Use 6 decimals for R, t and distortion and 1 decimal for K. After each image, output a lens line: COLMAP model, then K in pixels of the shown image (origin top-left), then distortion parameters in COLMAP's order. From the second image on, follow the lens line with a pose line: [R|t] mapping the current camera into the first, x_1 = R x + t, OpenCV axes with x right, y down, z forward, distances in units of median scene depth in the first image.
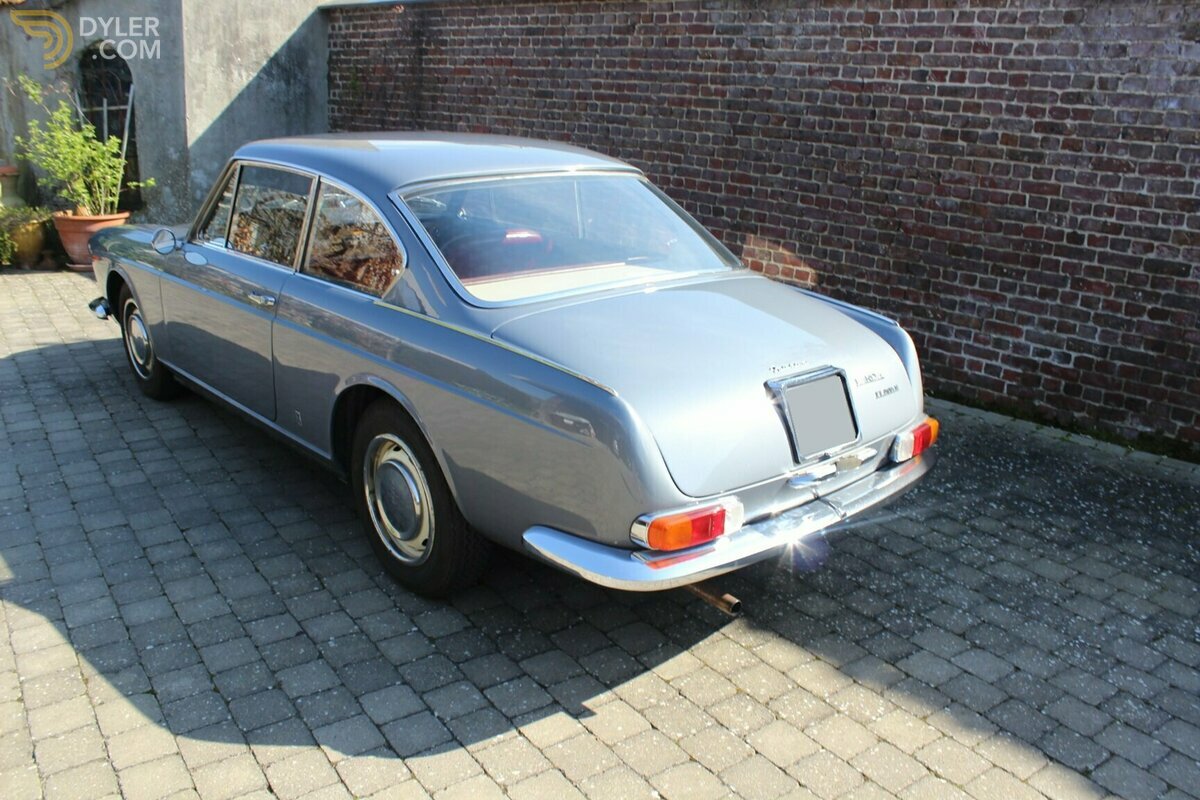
lens RADIAL K [[988.7, 0, 600.0], [0, 988.7, 400.0], [0, 0, 1]] dist [-0.163428, 0.144753]
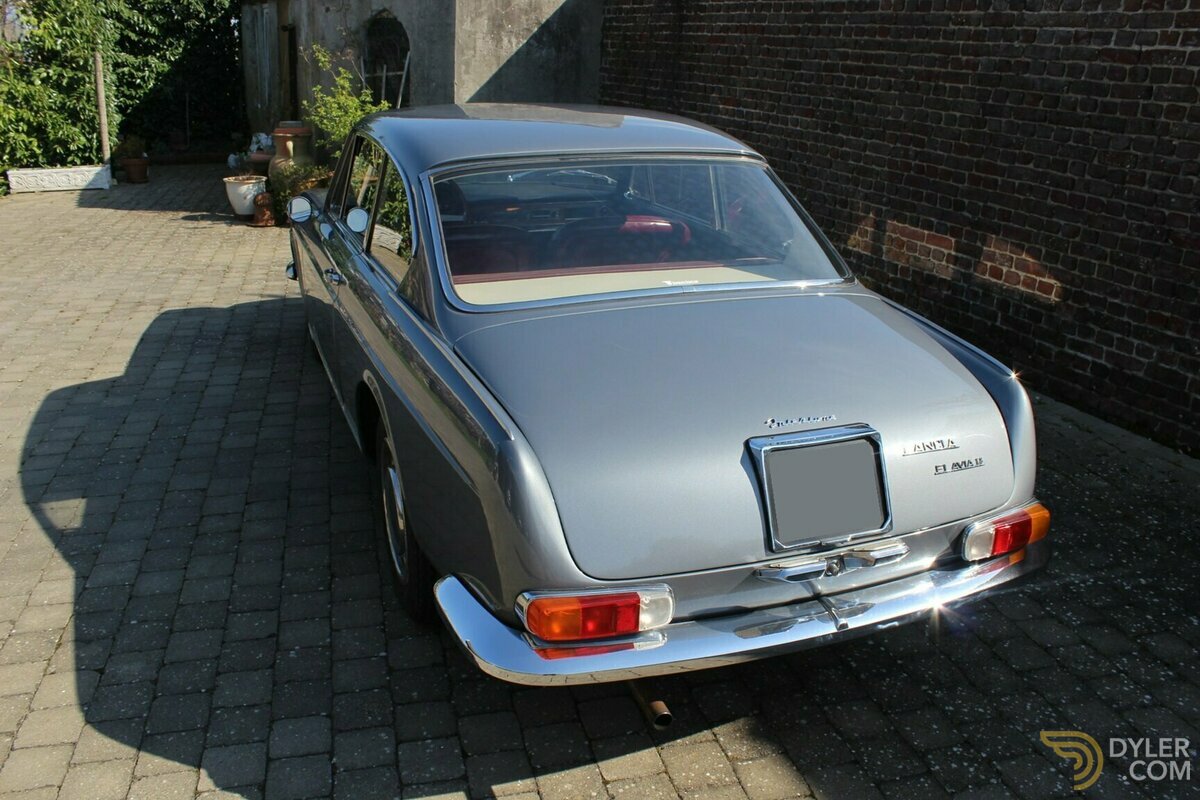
lens RADIAL K [[988.7, 0, 600.0], [0, 988.7, 400.0], [0, 0, 1]] dist [-0.163428, 0.144753]
pose [[0.934567, 0.111023, -0.338021, 0.143856], [-0.101563, 0.993783, 0.045605, -0.032789], [0.340983, -0.008290, 0.940033, 0.109902]]
